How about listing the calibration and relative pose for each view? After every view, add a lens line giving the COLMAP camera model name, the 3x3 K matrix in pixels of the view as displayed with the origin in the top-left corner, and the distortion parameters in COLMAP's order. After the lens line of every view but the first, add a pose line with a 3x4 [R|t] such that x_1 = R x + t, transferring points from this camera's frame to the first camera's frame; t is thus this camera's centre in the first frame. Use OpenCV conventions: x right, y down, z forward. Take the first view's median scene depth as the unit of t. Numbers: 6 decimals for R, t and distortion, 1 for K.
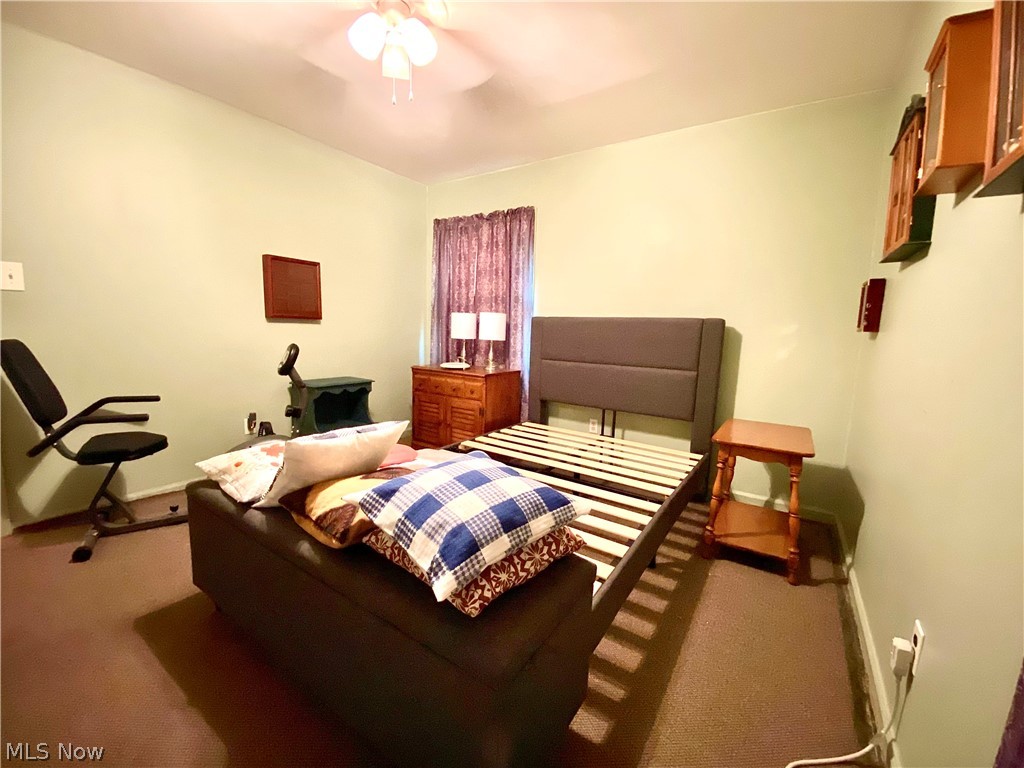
lens RADIAL K [[417.1, 0, 512.0], [0, 417.1, 384.0], [0, 0, 1]] dist [0.001280, -0.000079]
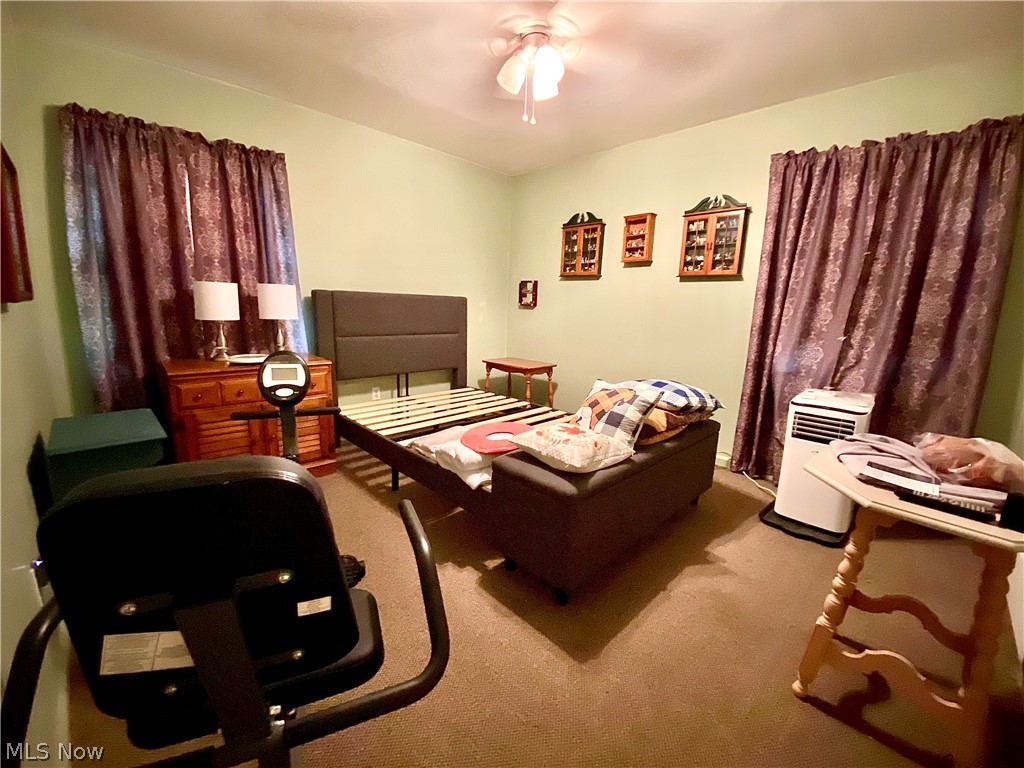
lens RADIAL K [[417.1, 0, 512.0], [0, 417.1, 384.0], [0, 0, 1]] dist [0.001280, -0.000079]
pose [[0.190660, -0.214426, 0.957951, -0.831475], [0.104579, 0.974735, 0.197369, -0.108912], [-0.976070, 0.062551, 0.208267, 0.452991]]
